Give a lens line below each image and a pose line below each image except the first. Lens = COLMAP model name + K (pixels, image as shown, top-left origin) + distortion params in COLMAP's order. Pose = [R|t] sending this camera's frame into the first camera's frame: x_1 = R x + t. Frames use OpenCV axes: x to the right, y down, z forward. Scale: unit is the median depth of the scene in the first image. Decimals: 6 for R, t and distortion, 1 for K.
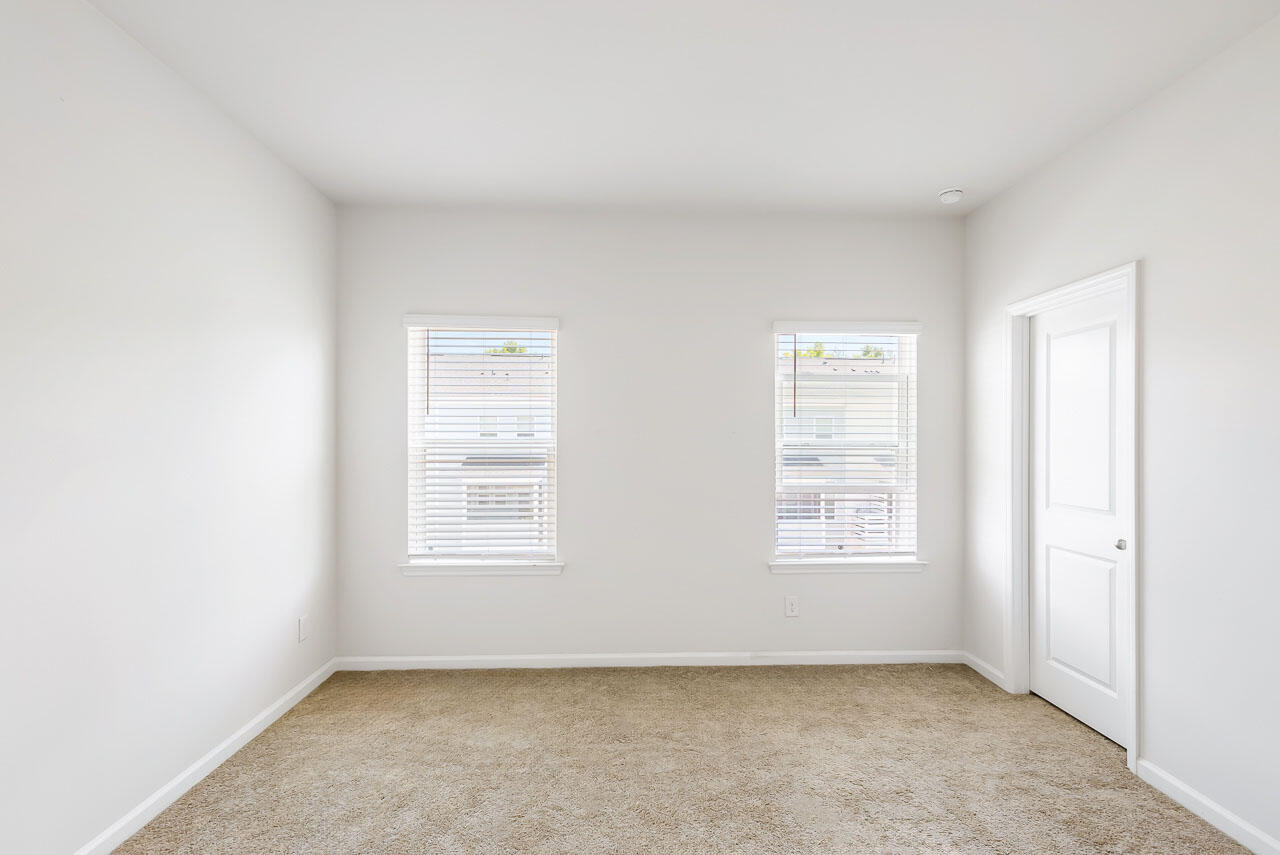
lens RADIAL K [[587.0, 0, 625.7], [0, 587.0, 436.1], [0, 0, 1]] dist [0.006678, -0.000087]
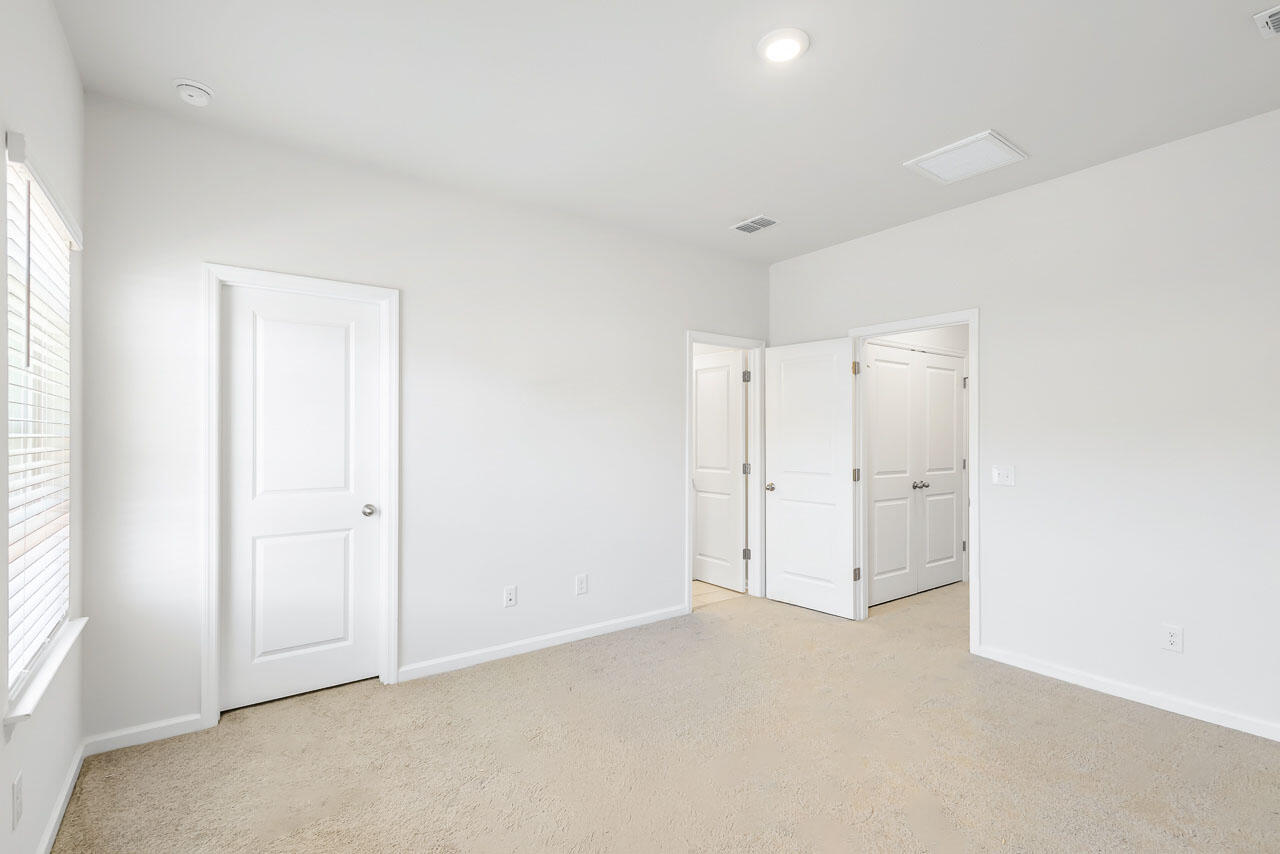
lens RADIAL K [[587.0, 0, 625.7], [0, 587.0, 435.6], [0, 0, 1]] dist [0.006678, -0.000087]
pose [[-0.567793, 0.001217, 0.823170, -0.393926], [-0.006121, 0.999965, -0.005700, 0.024725], [-0.823148, -0.008275, -0.567766, 1.053357]]
